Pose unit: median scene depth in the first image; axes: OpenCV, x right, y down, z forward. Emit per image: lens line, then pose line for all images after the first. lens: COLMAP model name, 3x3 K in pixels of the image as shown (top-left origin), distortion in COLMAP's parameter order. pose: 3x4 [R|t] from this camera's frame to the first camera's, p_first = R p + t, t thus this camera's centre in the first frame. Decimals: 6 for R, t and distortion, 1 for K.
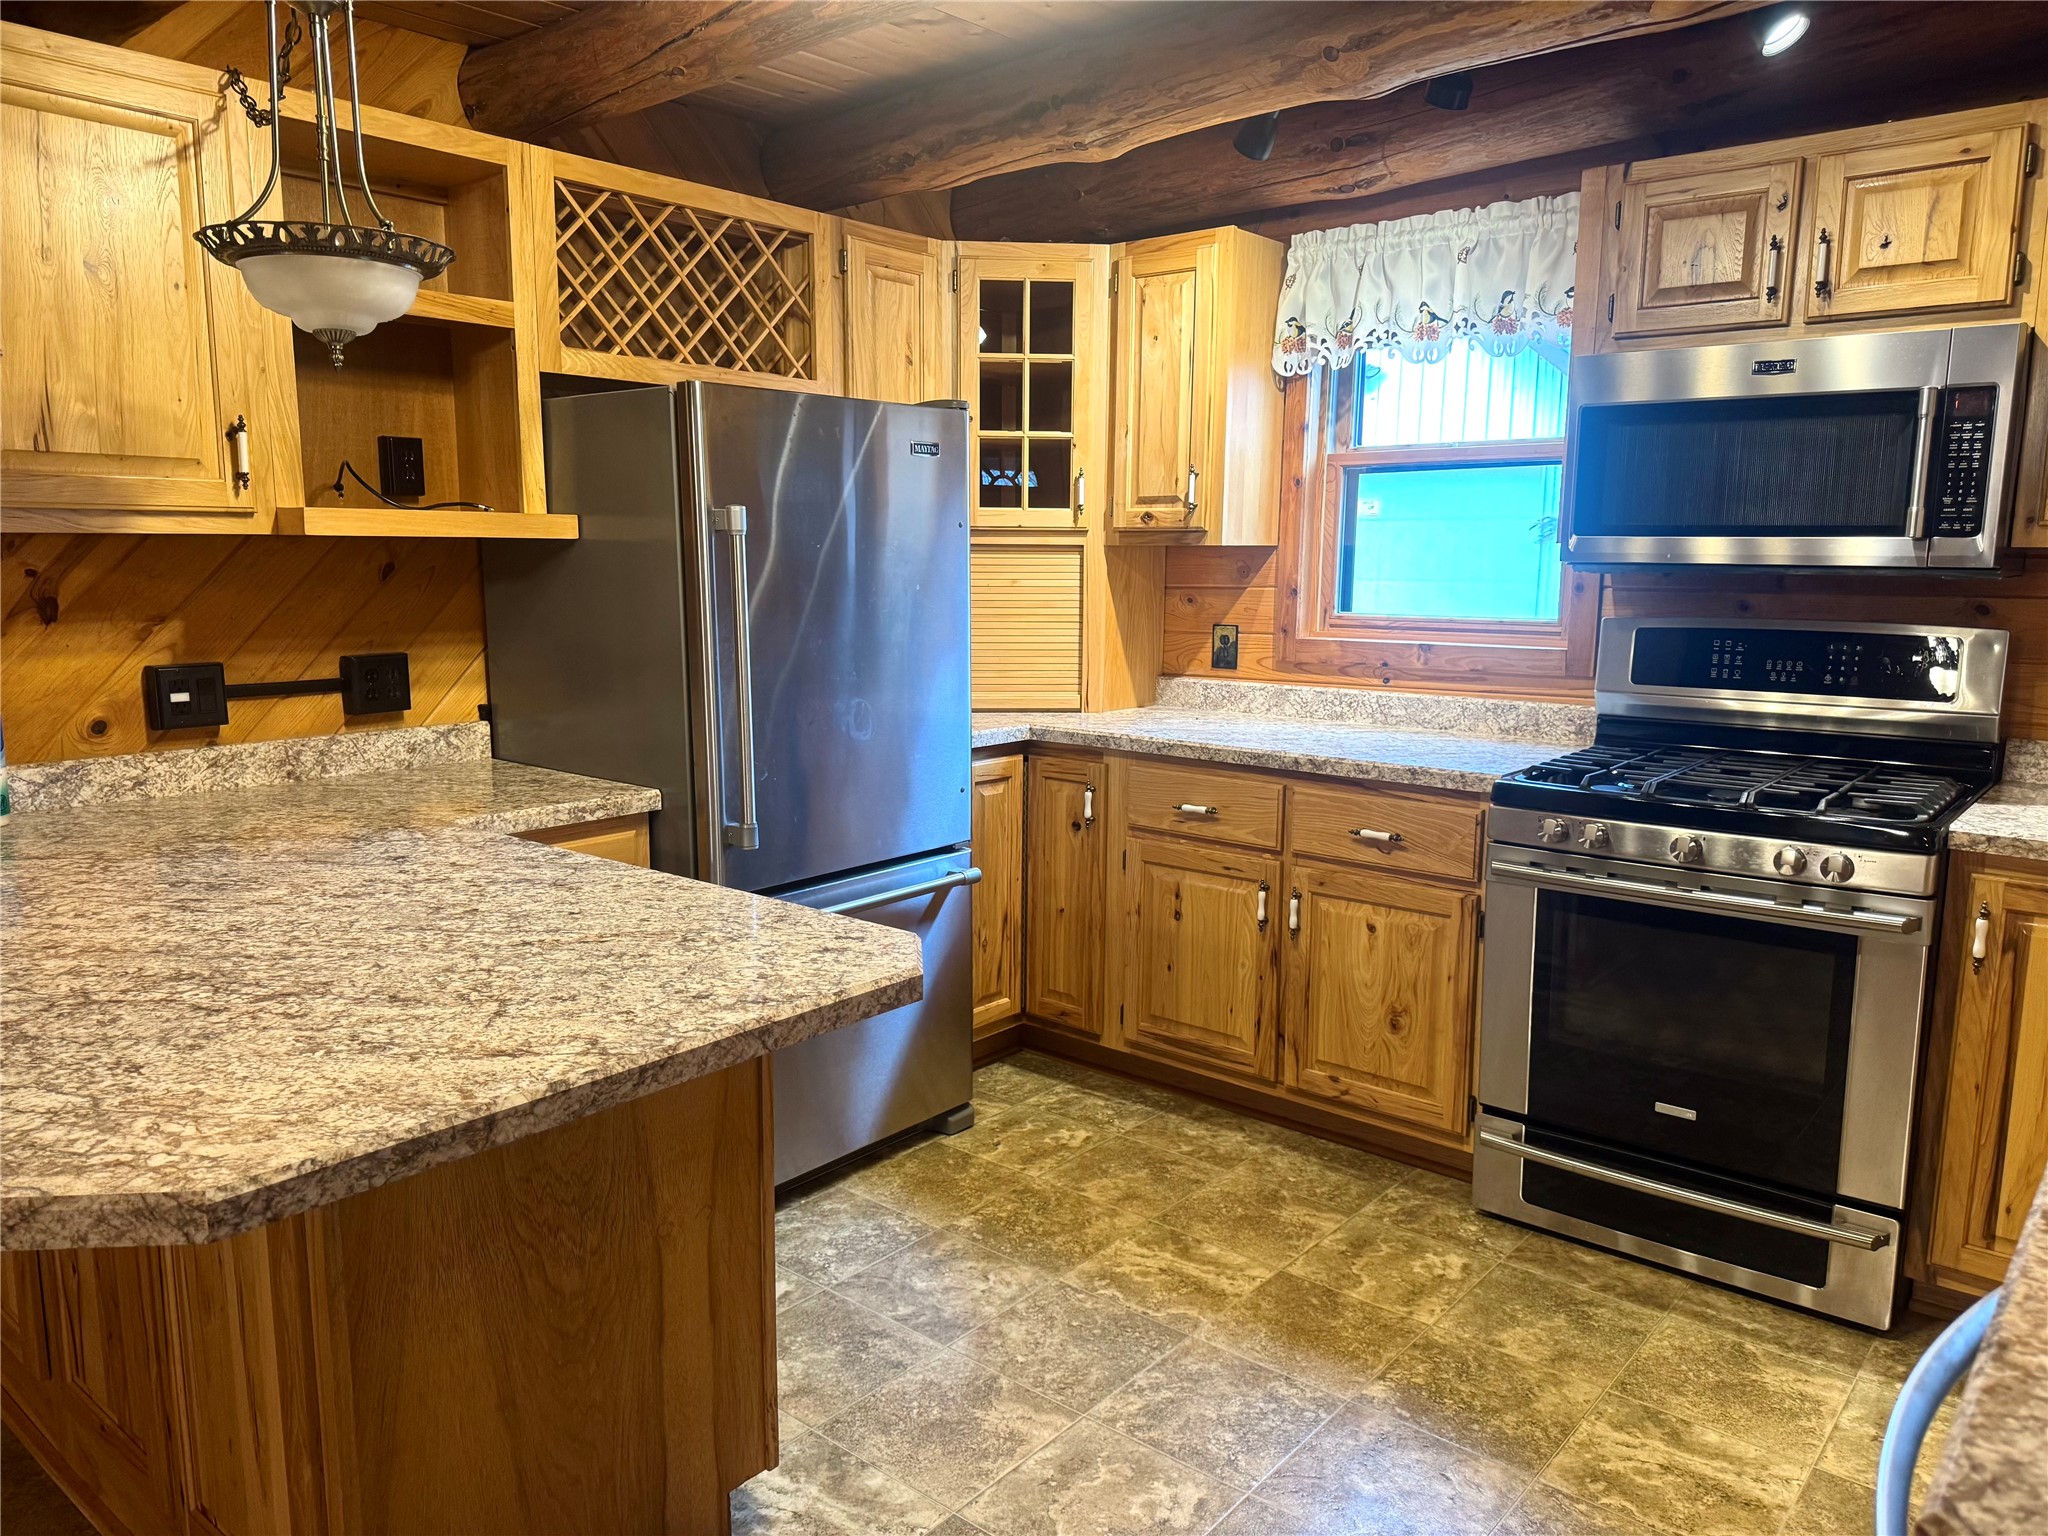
lens RADIAL K [[1443.9, 0, 1024.0], [0, 1443.9, 768.0], [0, 0, 1]] dist [0.091419, -0.119209]
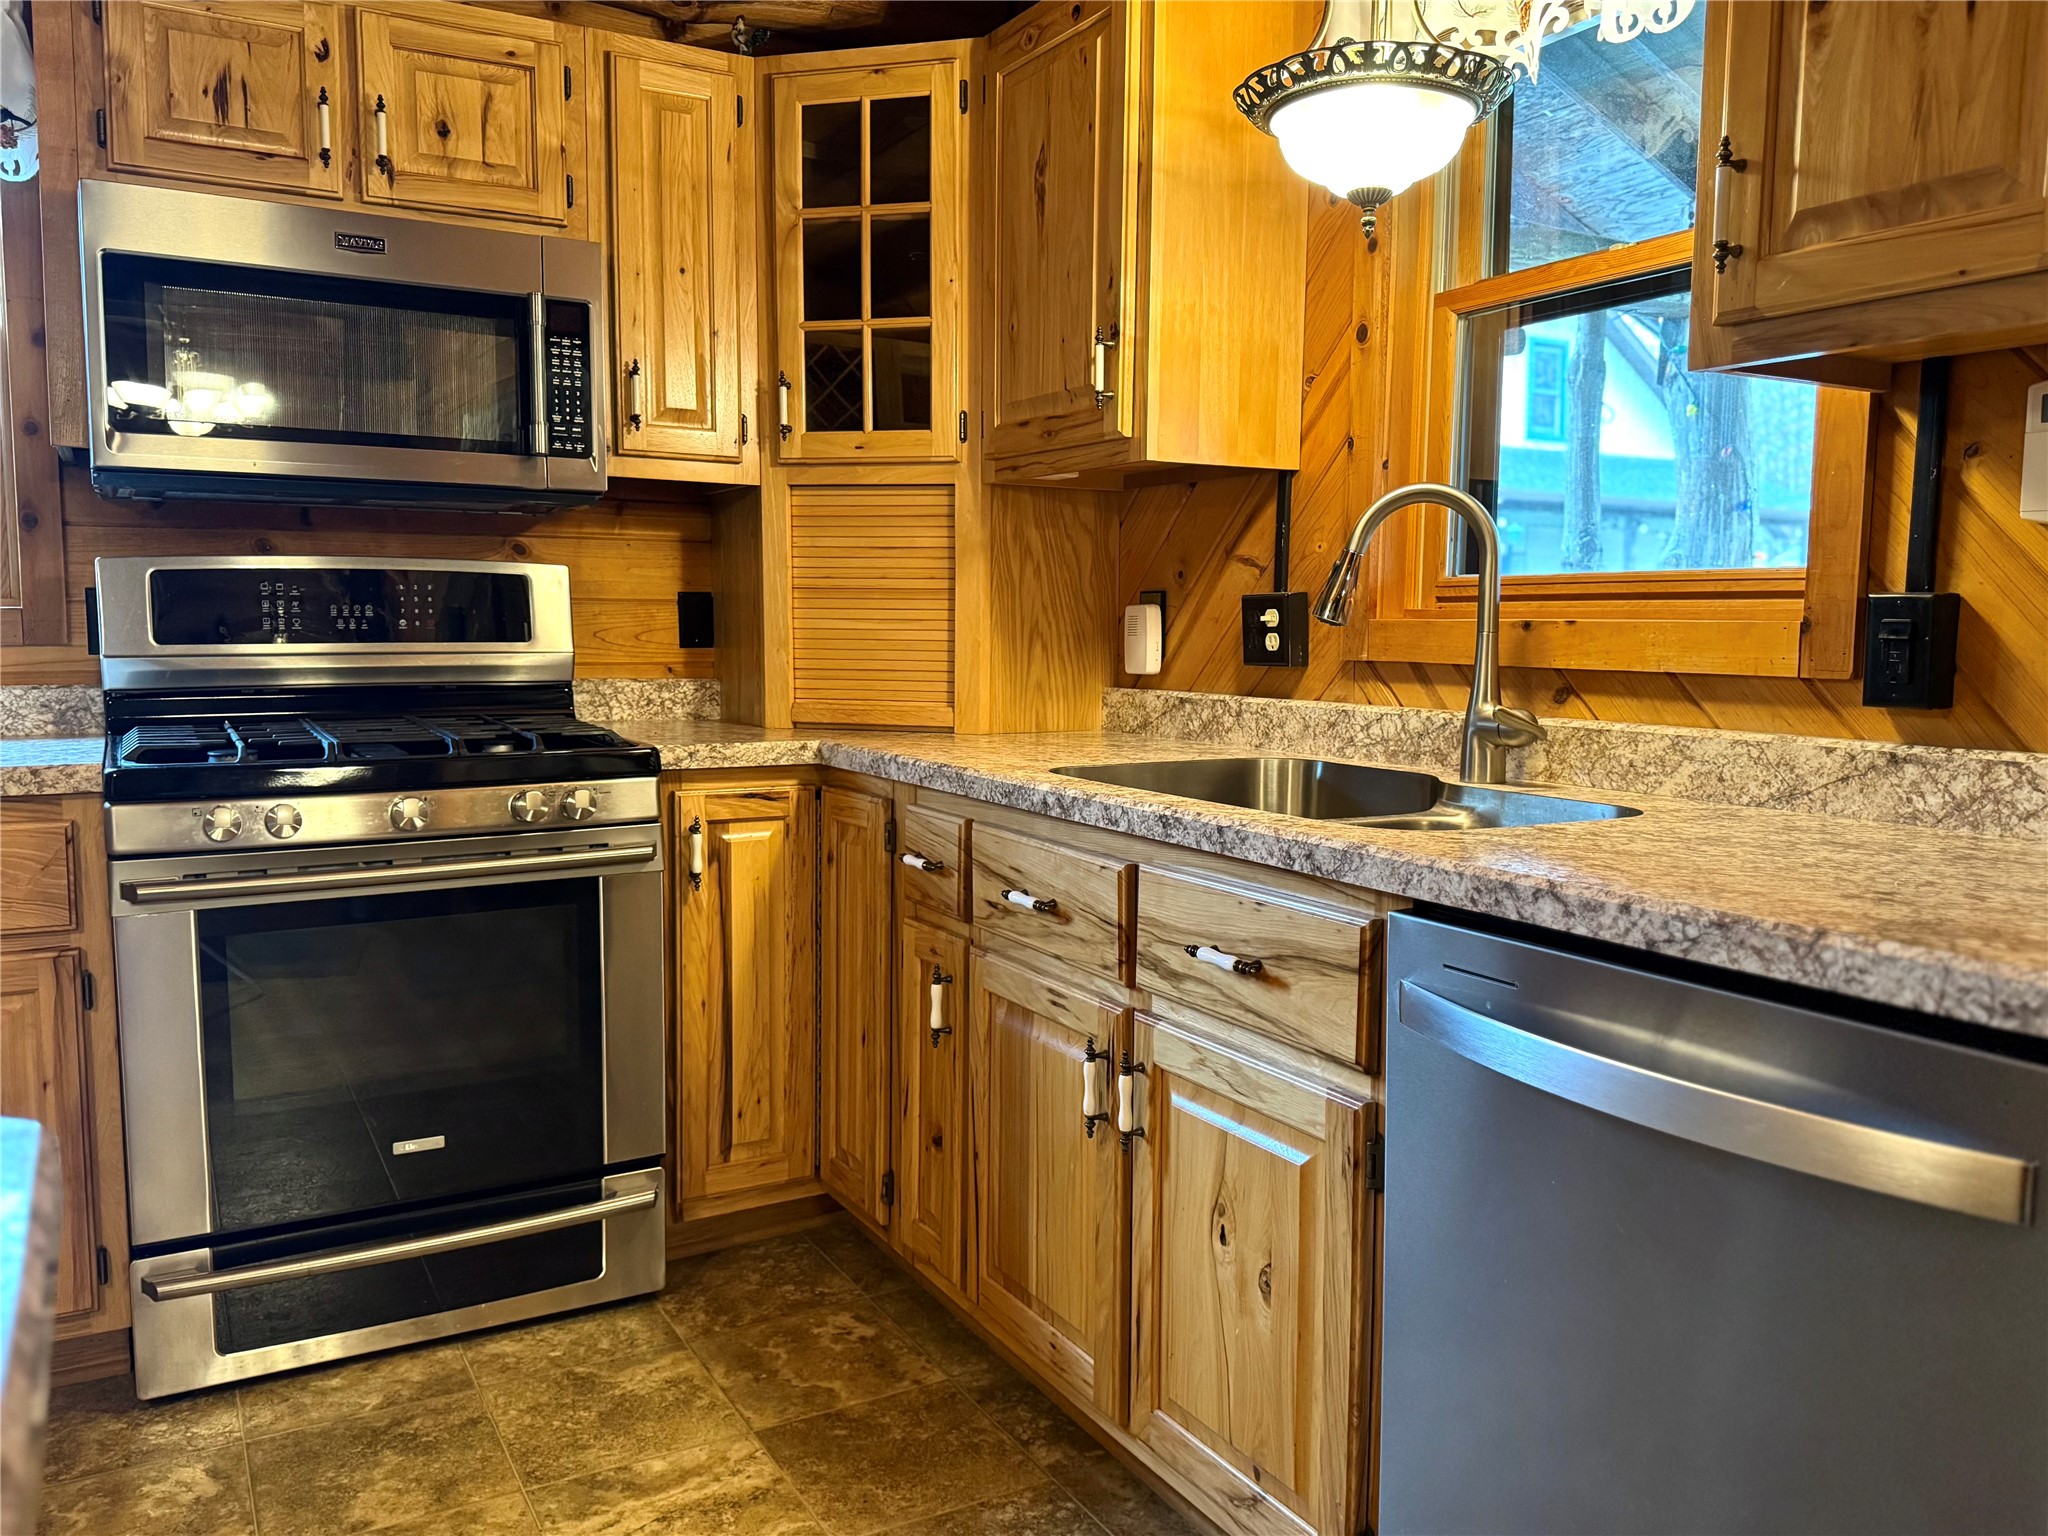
lens RADIAL K [[1559.3, 0, 1031.9], [0, 1559.3, 770.8], [0, 0, 1]] dist [0.120120, -0.194500]
pose [[0.341503, -0.094227, 0.935146, -0.230981], [0.139734, 0.988995, 0.048624, 0.035015], [-0.929435, 0.114066, 0.350911, 0.352203]]
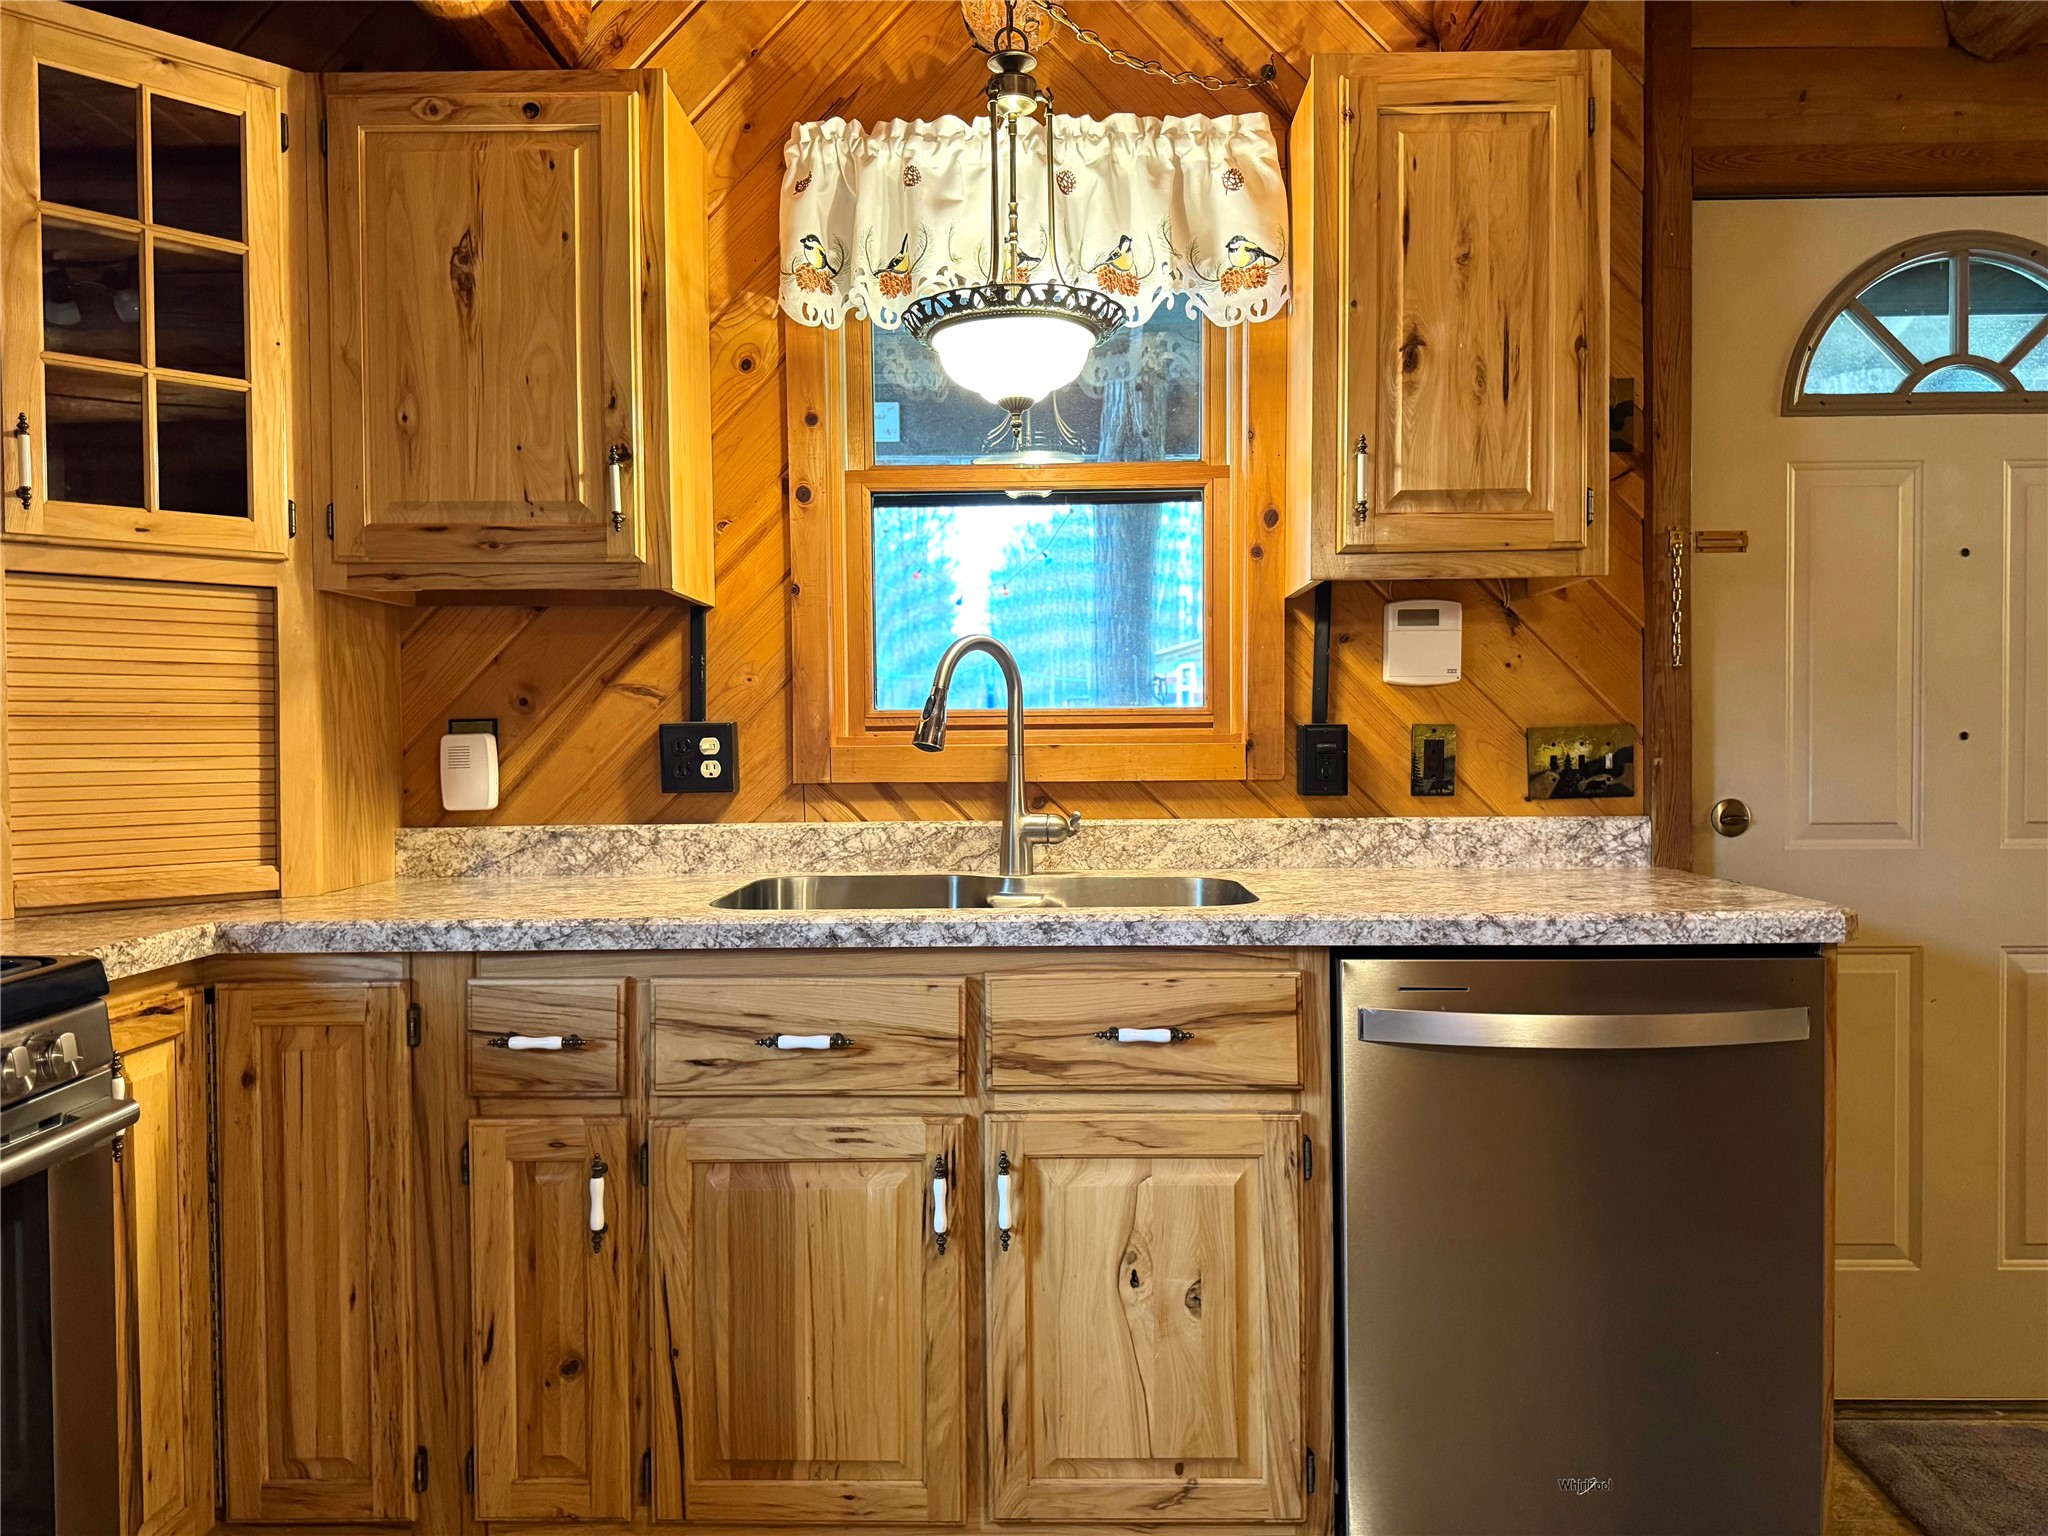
lens RADIAL K [[1443.9, 0, 1024.0], [0, 1443.9, 768.0], [0, 0, 1]] dist [0.091419, -0.119209]
pose [[-0.630254, -0.016713, 0.776209, -0.121060], [0.125802, 0.984358, 0.123342, -0.059985], [-0.766129, 0.175386, -0.618293, 0.928599]]
